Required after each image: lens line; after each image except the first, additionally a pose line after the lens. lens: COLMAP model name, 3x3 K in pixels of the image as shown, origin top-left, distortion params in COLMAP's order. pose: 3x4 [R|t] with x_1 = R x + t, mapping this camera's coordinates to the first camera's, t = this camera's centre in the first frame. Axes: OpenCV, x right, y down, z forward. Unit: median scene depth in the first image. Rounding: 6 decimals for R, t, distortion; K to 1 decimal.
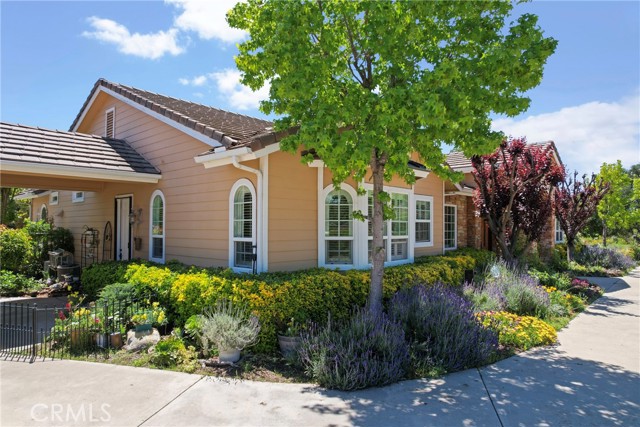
lens RADIAL K [[408.5, 0, 320.0], [0, 408.5, 213.5], [0, 0, 1]] dist [-0.077121, 0.076811]
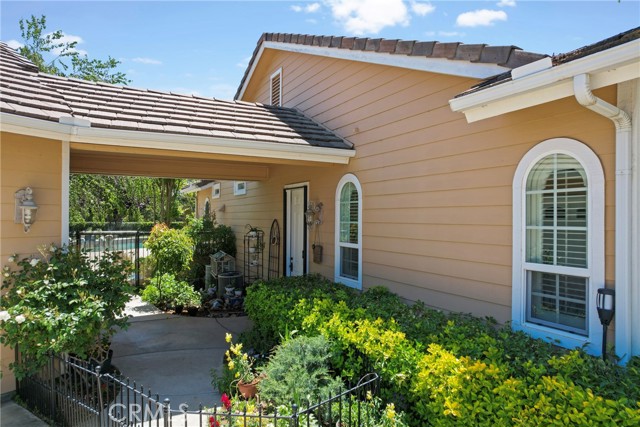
lens RADIAL K [[408.5, 0, 320.0], [0, 408.5, 213.5], [0, 0, 1]] dist [-0.077121, 0.076811]
pose [[0.939693, 0.001920, -0.342012, -0.215534], [0.005487, 0.999771, 0.020689, -0.008470], [0.341974, -0.021318, 0.939468, 0.358687]]
